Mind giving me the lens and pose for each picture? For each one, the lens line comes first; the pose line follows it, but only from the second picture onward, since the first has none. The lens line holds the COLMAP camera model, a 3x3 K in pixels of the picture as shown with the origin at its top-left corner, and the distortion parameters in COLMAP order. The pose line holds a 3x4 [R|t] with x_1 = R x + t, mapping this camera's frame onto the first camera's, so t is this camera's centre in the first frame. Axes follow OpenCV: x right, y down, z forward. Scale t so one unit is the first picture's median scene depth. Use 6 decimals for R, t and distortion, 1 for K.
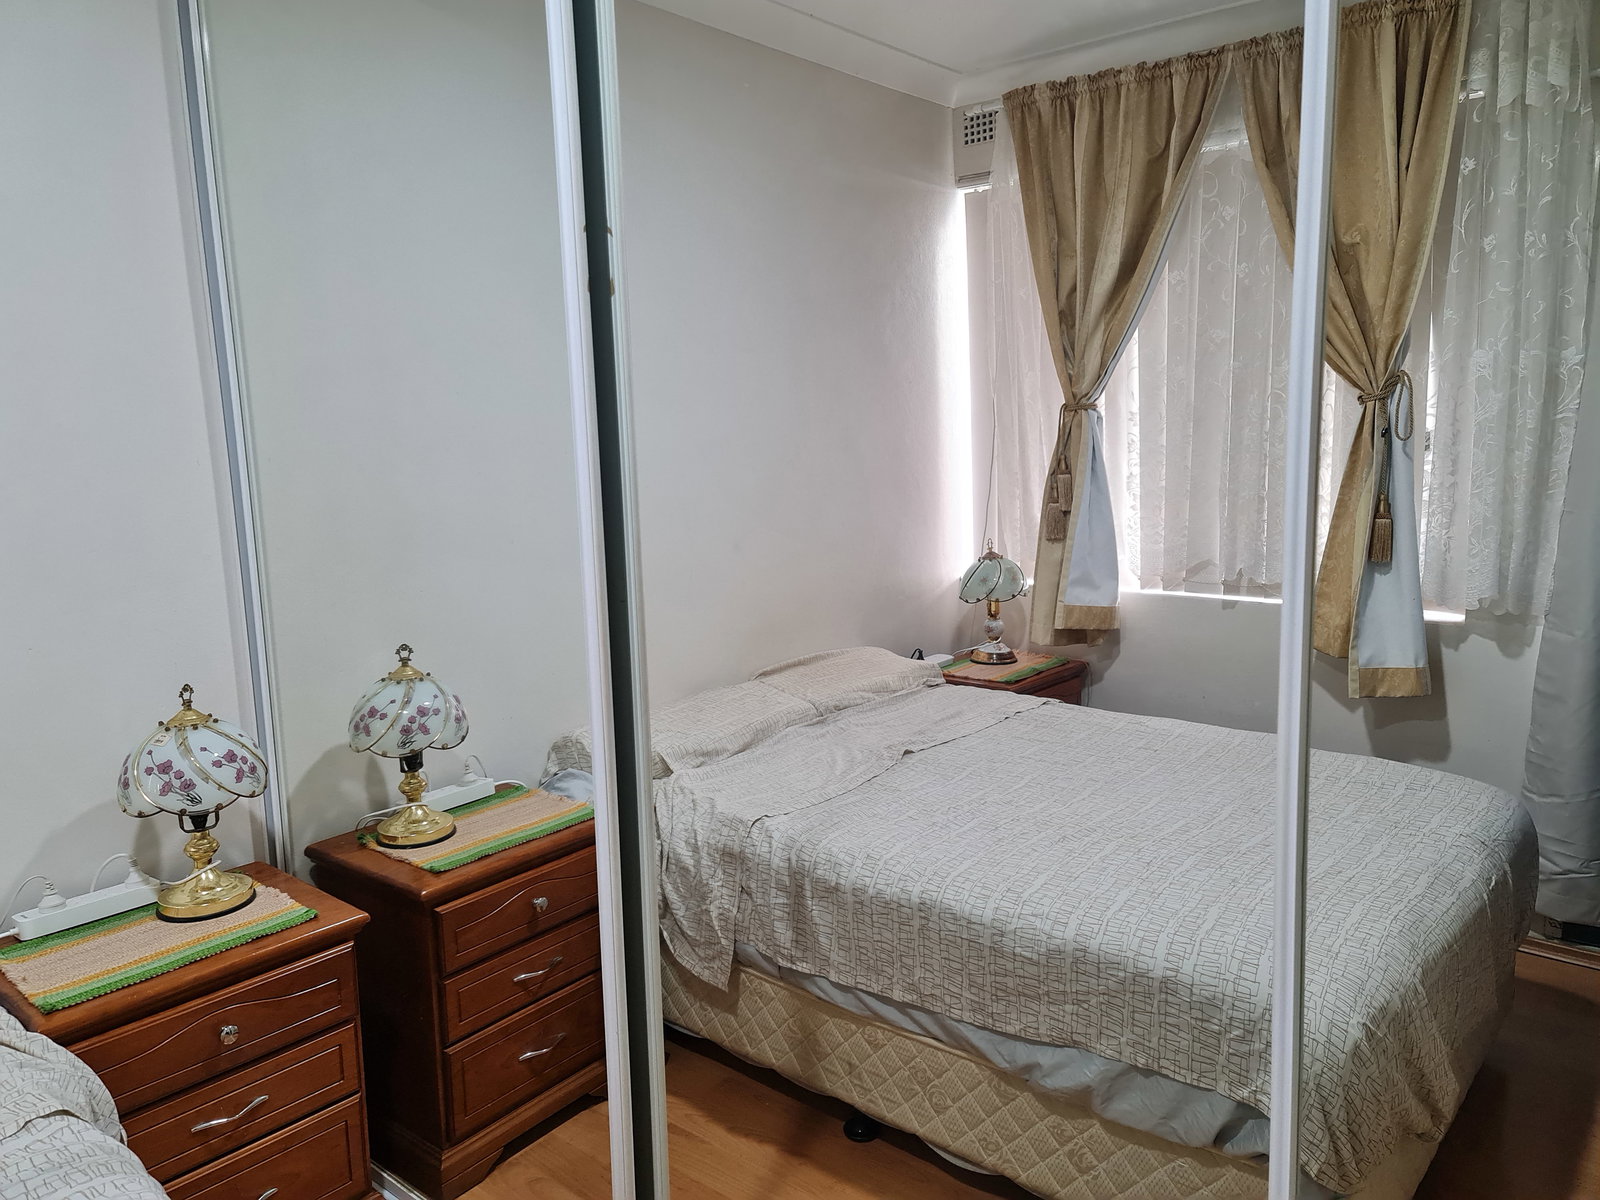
lens RADIAL K [[1161.8, 0, 805.0], [0, 1161.8, 588.3], [0, 0, 1]] dist [0.011723, -0.017666]
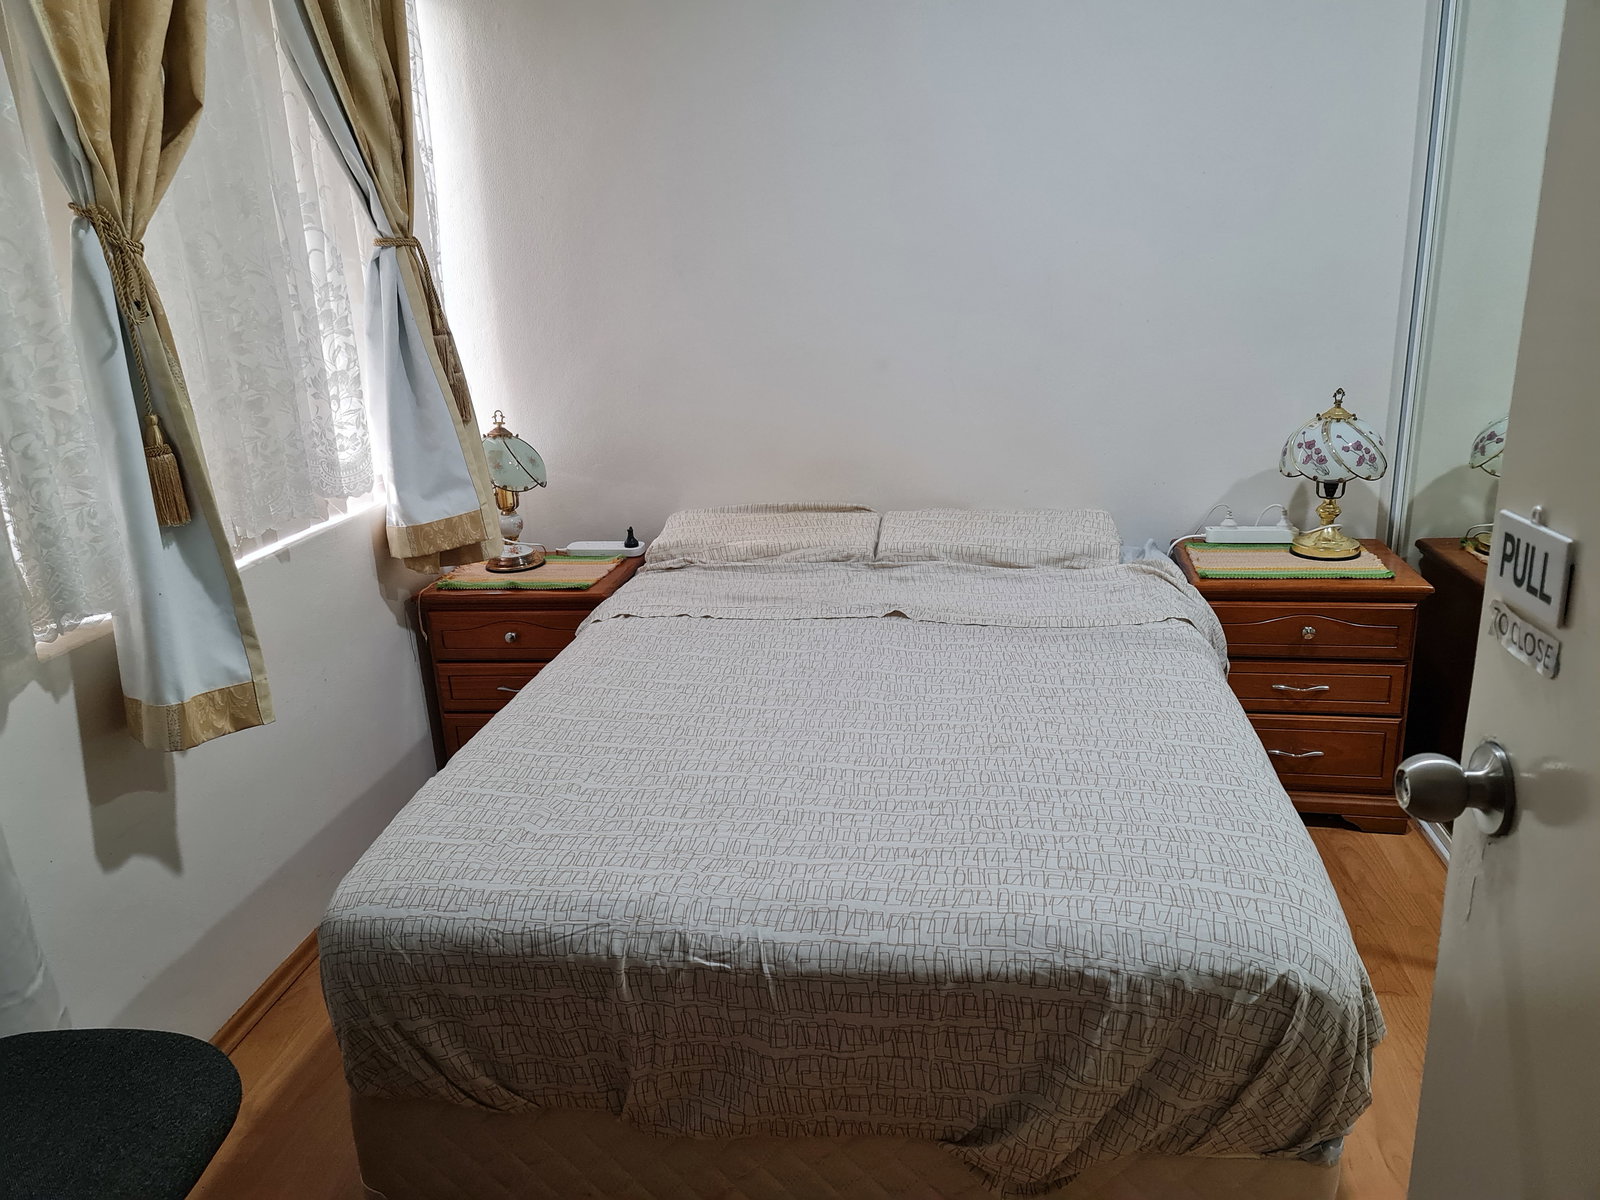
lens RADIAL K [[1161.8, 0, 804.2], [0, 1161.8, 599.7], [0, 0, 1]] dist [0.011723, -0.017666]
pose [[0.511552, 0.253800, -0.820914, 0.321777], [-0.080488, 0.965335, 0.248294, 0.033902], [0.855474, -0.060941, 0.514247, -0.241807]]
